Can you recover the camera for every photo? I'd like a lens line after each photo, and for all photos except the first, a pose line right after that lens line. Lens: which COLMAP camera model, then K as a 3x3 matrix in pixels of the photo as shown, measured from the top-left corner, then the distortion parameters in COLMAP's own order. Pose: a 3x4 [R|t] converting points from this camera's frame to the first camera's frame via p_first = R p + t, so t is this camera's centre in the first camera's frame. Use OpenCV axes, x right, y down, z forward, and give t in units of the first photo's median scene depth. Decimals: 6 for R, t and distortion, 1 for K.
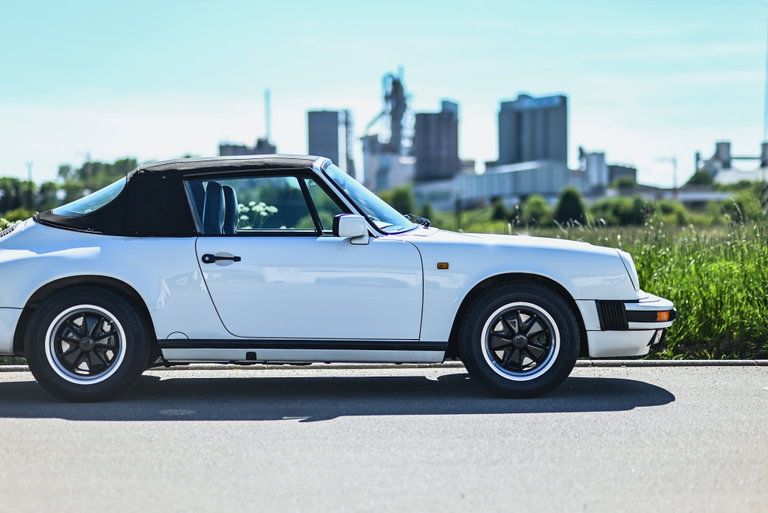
lens RADIAL K [[1975.3, 0, 384.0], [0, 1975.3, 256.5], [0, 0, 1]] dist [0.228658, 0.422584]
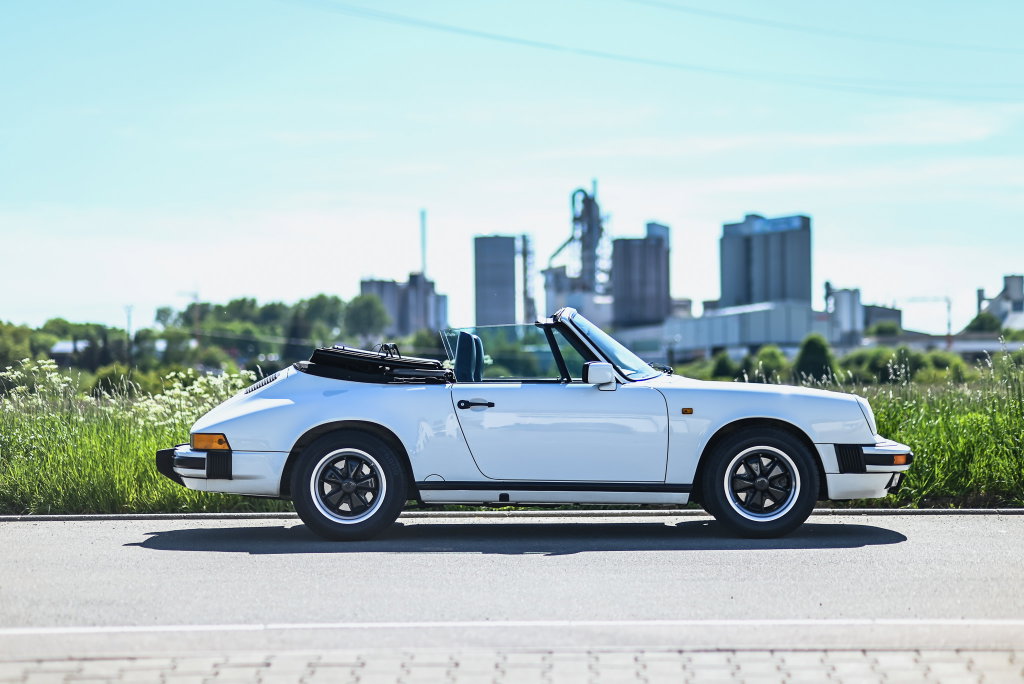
lens RADIAL K [[2756.8, 0, 501.7], [0, 2756.8, 341.0], [0, 0, 1]] dist [0.268626, -0.060883]
pose [[0.999808, -0.001700, -0.019508, -0.038824], [0.001063, 0.999469, -0.032578, 0.014727], [0.019553, 0.032551, 0.999279, -0.451325]]
